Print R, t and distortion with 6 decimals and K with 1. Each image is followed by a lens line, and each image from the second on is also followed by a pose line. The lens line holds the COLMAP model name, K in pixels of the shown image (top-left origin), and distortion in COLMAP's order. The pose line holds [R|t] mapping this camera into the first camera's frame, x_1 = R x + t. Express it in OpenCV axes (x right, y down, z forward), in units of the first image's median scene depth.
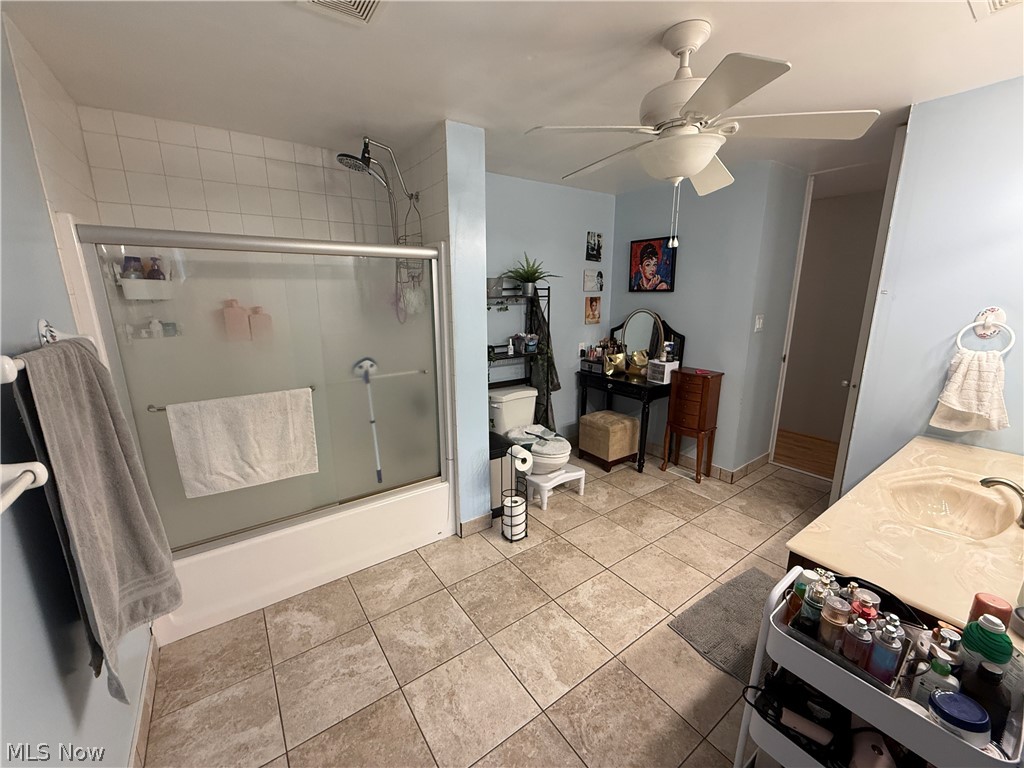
lens RADIAL K [[409.0, 0, 509.0], [0, 409.0, 384.2], [0, 0, 1]] dist [-0.001968, 0.000661]
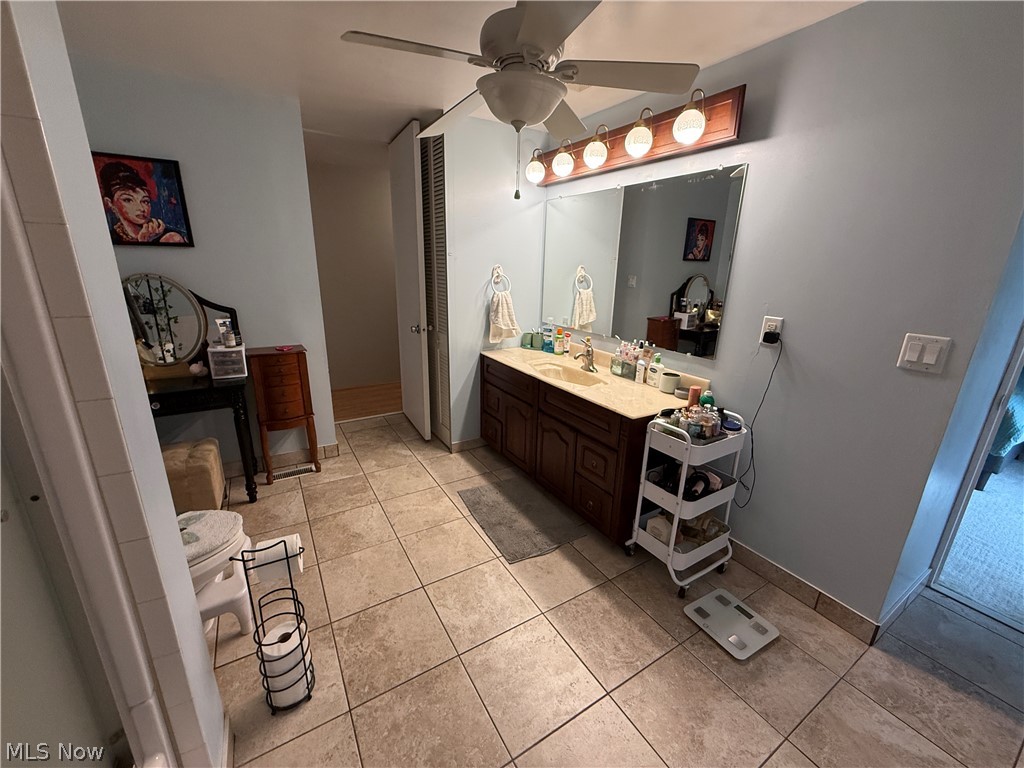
lens RADIAL K [[409.0, 0, 511.7], [0, 409.0, 382.3], [0, 0, 1]] dist [-0.001968, 0.000661]
pose [[0.068459, -0.272618, 0.959684, -0.385506], [0.200416, 0.946089, 0.254459, -0.104813], [-0.977316, 0.174916, 0.119405, 0.581391]]
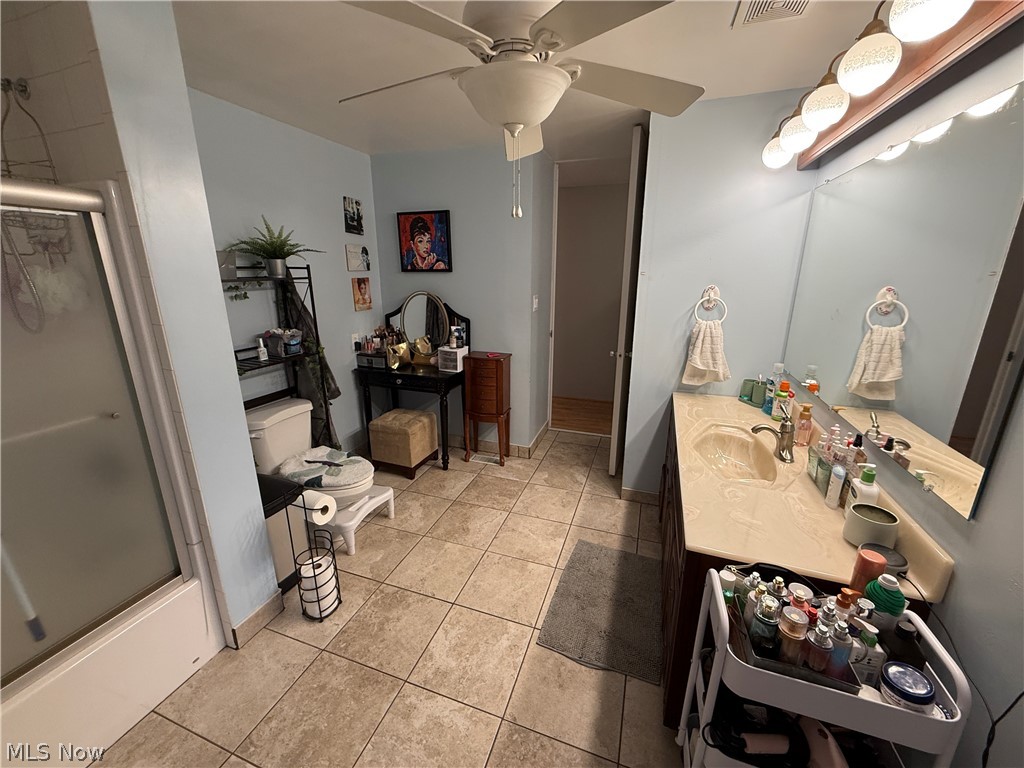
lens RADIAL K [[409.0, 0, 509.8], [0, 409.0, 384.0], [0, 0, 1]] dist [-0.001968, 0.000661]
pose [[0.819077, -0.149830, 0.553772, -0.057984], [0.122773, 0.988709, 0.085916, -0.050969], [-0.560392, -0.002384, 0.828224, 0.209109]]
